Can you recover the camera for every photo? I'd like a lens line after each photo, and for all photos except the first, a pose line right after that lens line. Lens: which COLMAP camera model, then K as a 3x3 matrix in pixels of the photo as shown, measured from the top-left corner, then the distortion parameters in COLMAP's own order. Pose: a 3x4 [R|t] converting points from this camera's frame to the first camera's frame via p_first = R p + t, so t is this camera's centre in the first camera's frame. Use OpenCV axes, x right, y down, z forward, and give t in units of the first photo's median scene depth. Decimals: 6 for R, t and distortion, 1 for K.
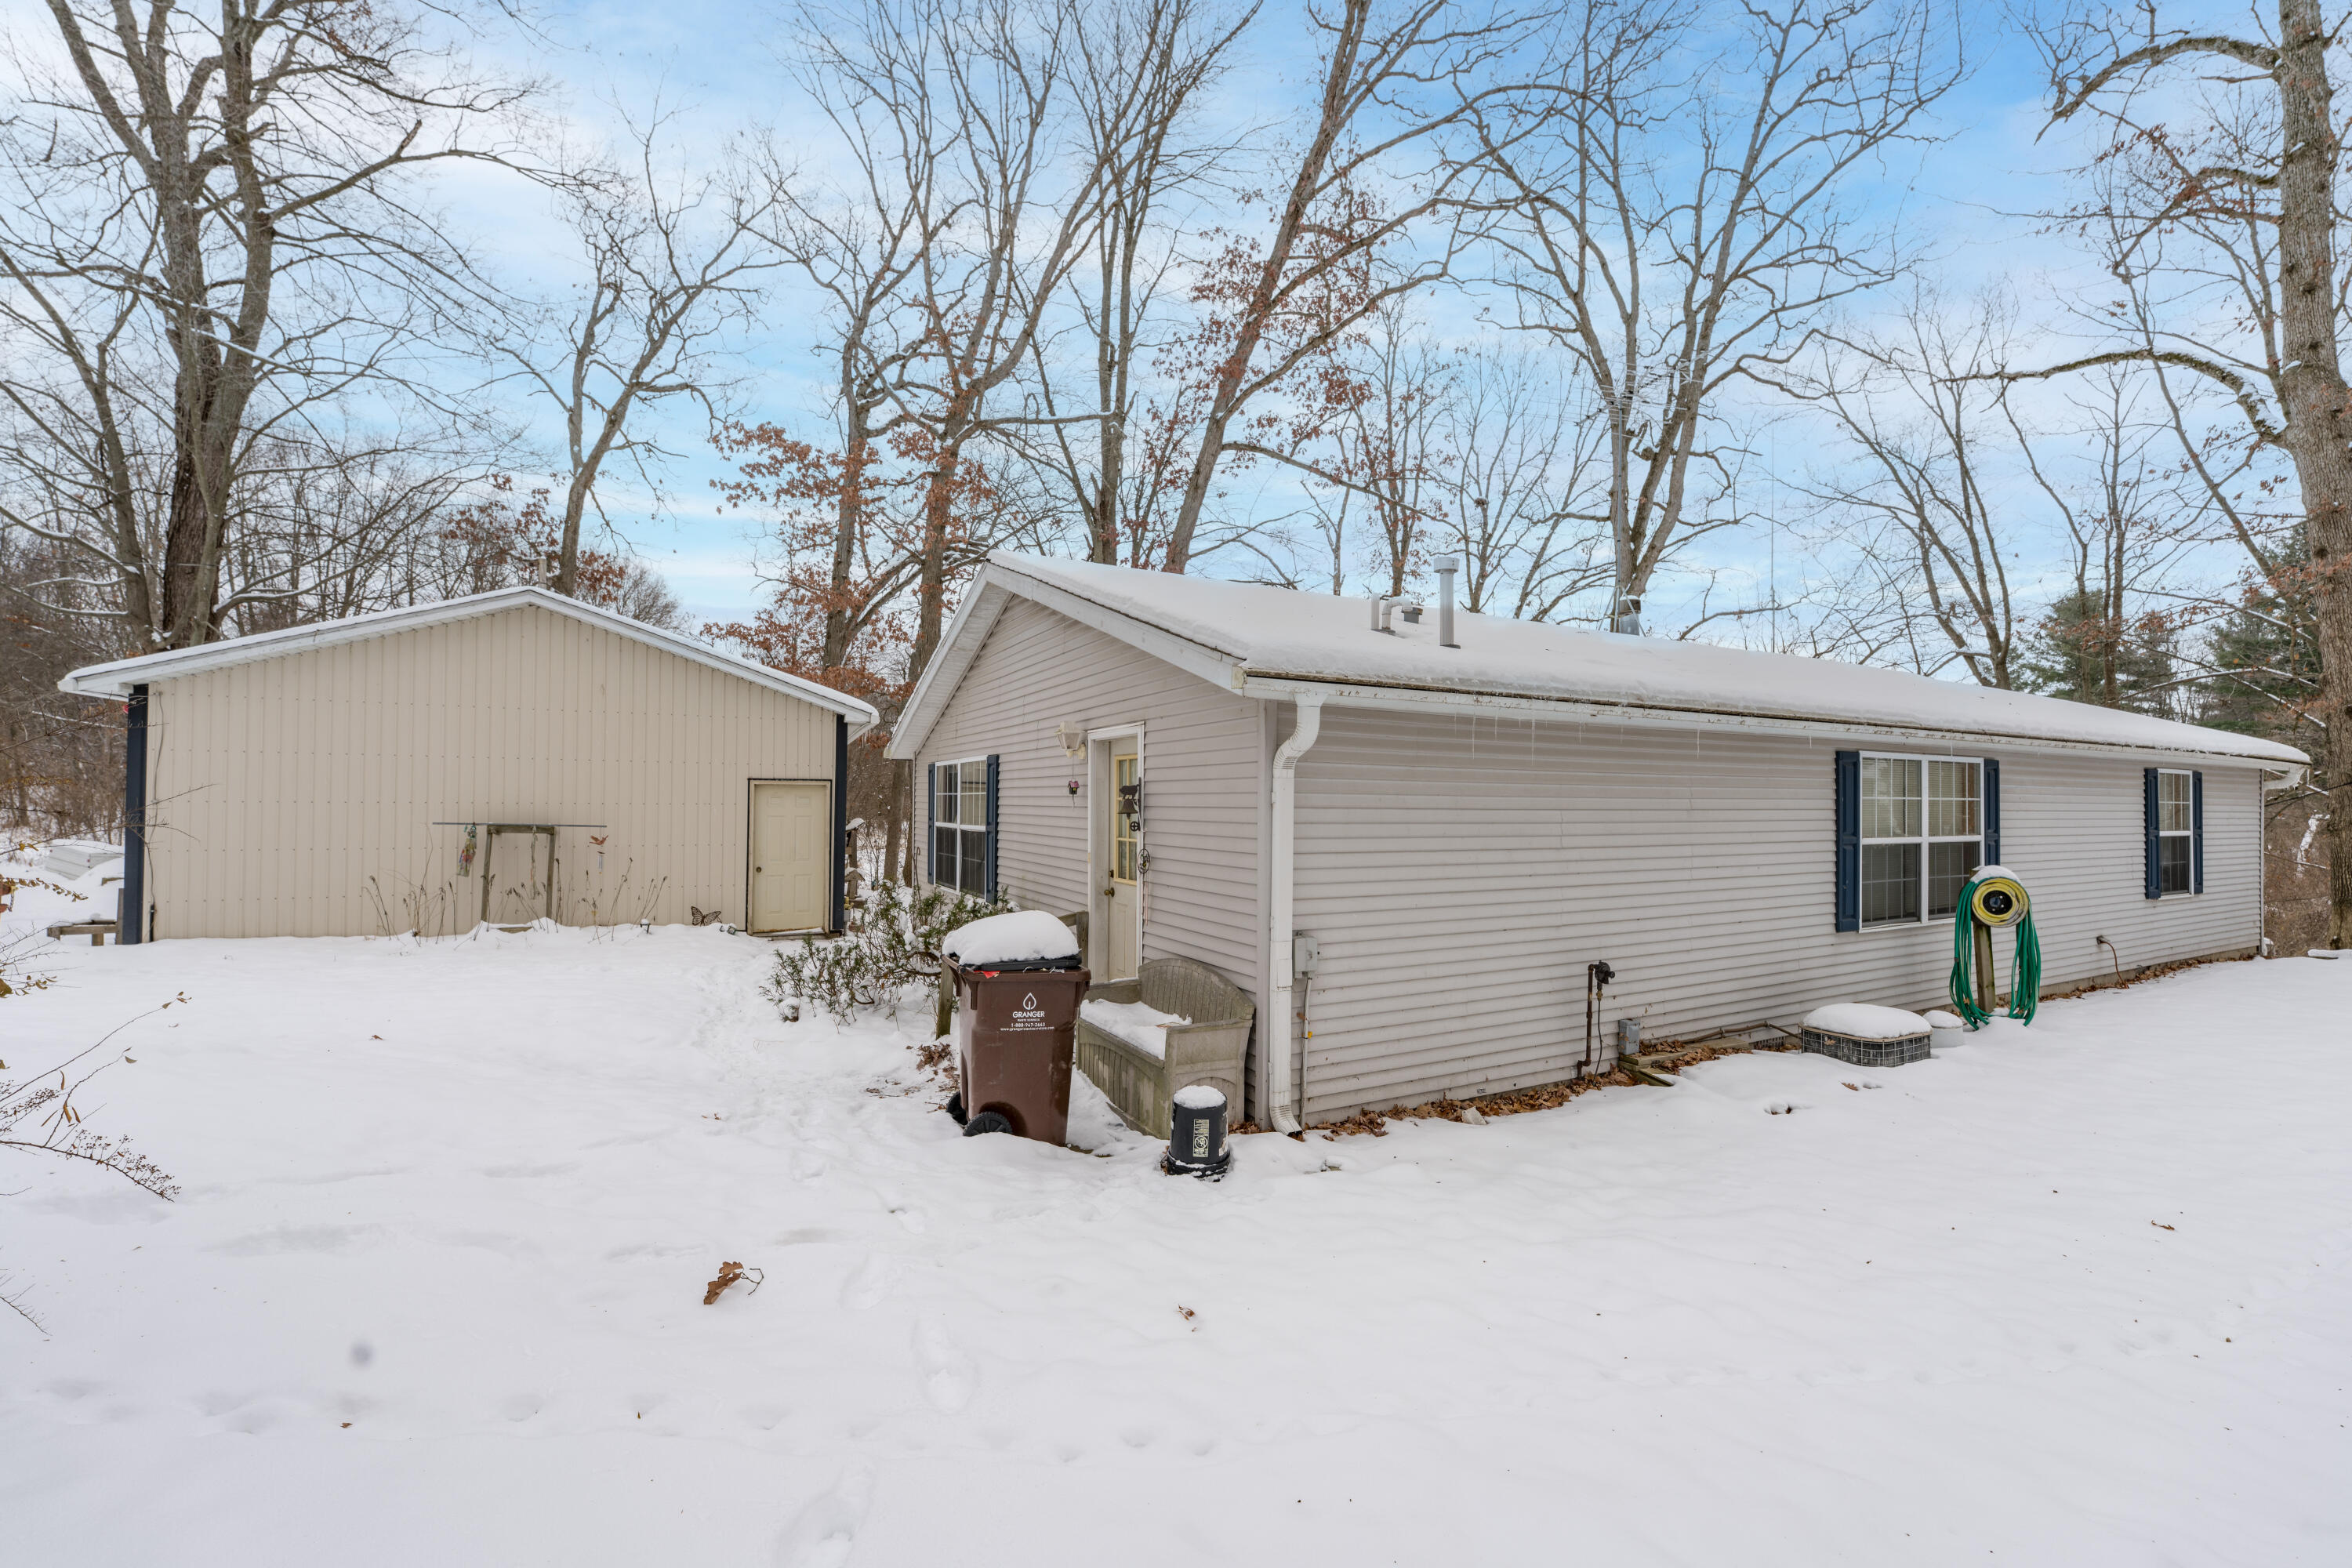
lens RADIAL K [[944.9, 0, 1176.0], [0, 944.9, 784.0], [0, 0, 1]] dist [-0.001634, -0.000292]
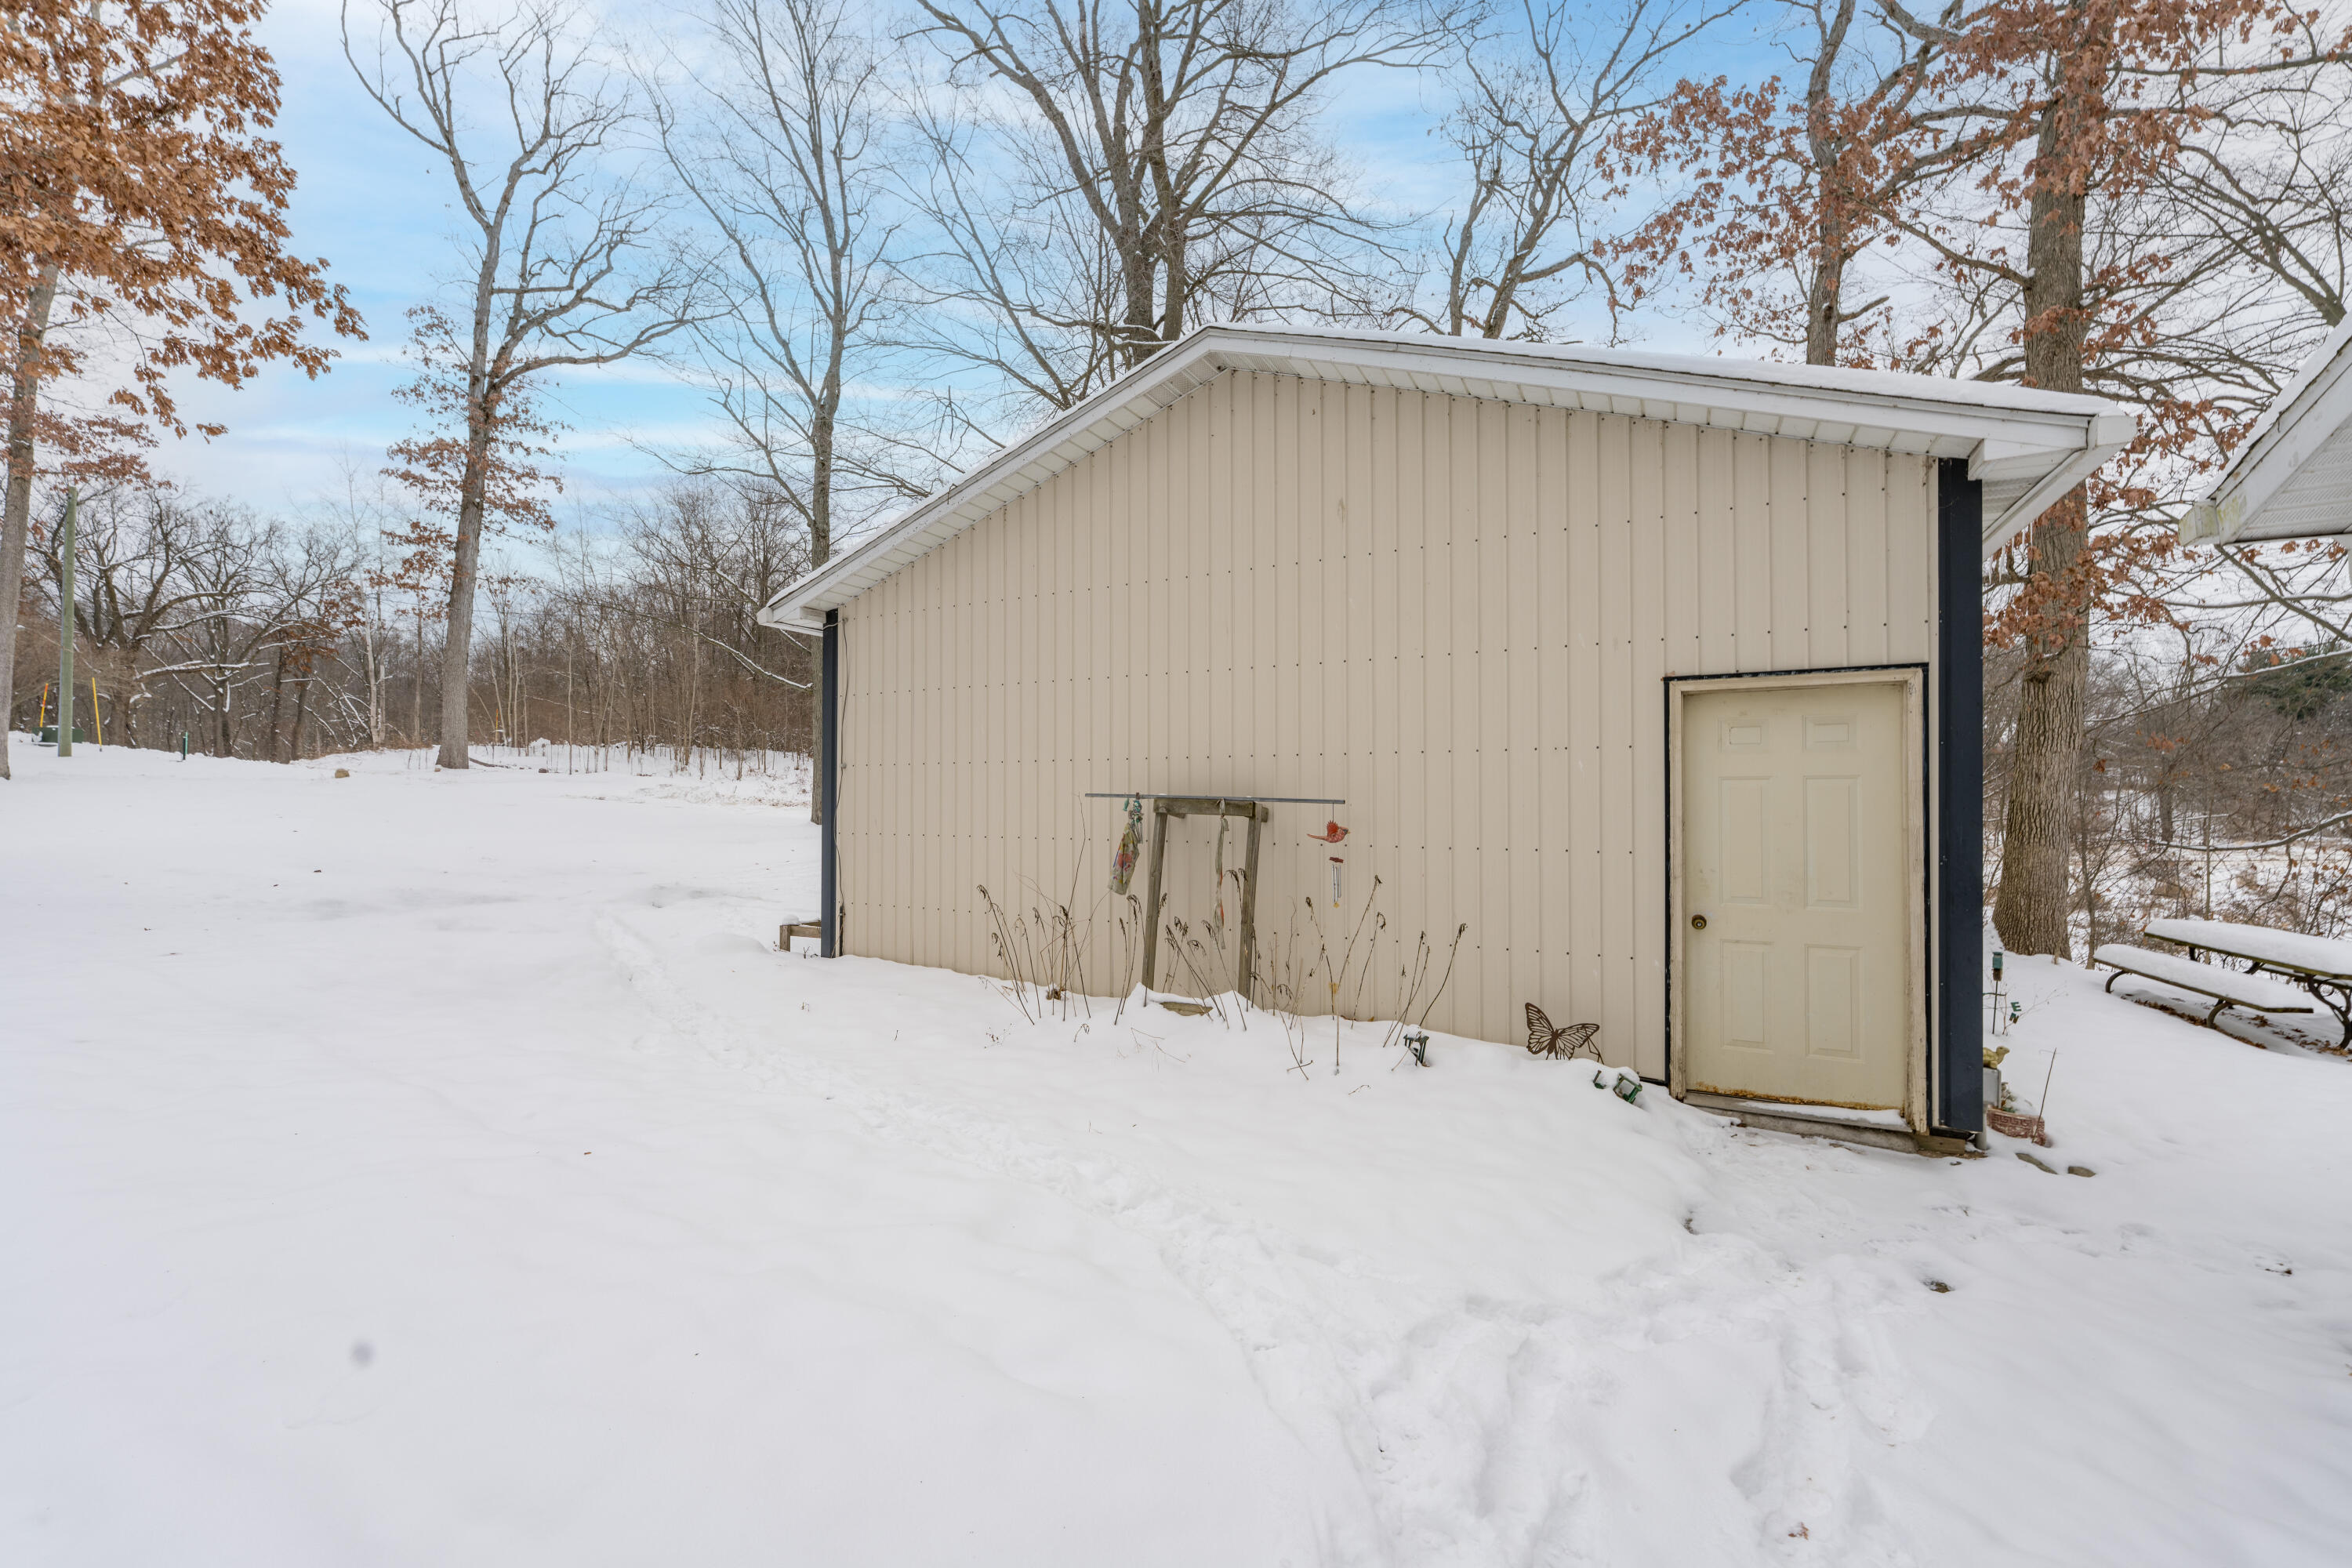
lens RADIAL K [[944.9, 0, 1176.0], [0, 944.9, 784.0], [0, 0, 1]] dist [-0.001634, -0.000292]
pose [[0.612615, -0.018900, -0.790156, -0.289677], [0.016178, 0.999804, -0.011372, 0.039365], [0.790216, -0.005817, 0.612801, 0.646846]]
